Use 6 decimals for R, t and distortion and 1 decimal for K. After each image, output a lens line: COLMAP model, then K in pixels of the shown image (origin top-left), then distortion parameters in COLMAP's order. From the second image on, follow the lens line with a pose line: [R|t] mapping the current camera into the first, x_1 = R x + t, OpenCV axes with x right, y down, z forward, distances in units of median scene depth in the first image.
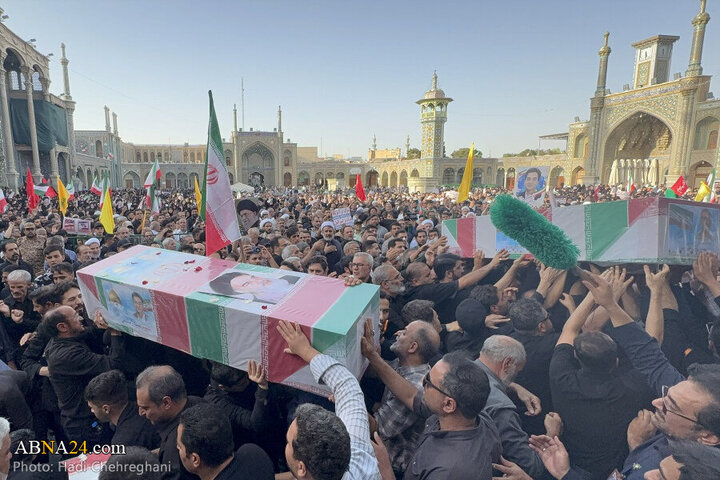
lens RADIAL K [[390.7, 0, 294.0], [0, 390.7, 239.3], [0, 0, 1]] dist [-0.000955, 0.000078]
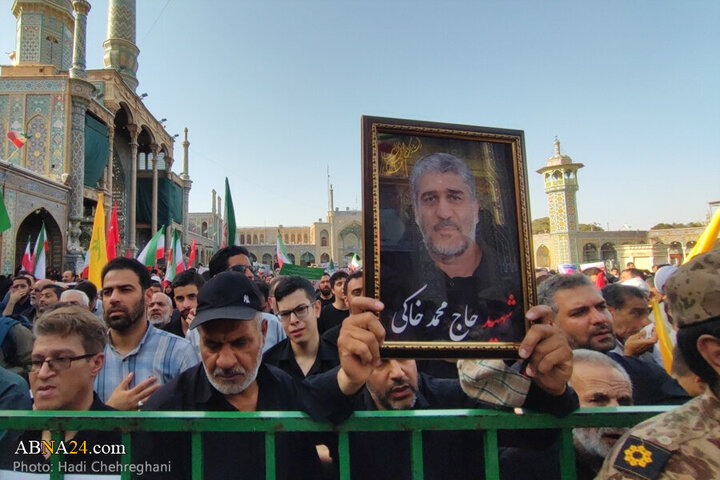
lens RADIAL K [[376.6, 0, 287.7], [0, 376.6, 236.4], [0, 0, 1]] dist [-0.034345, -0.000384]
pose [[0.981391, -0.025692, -0.190292, -0.146859], [-0.017655, 0.974738, -0.222651, -0.005890], [0.191205, 0.221867, 0.956146, 0.166881]]
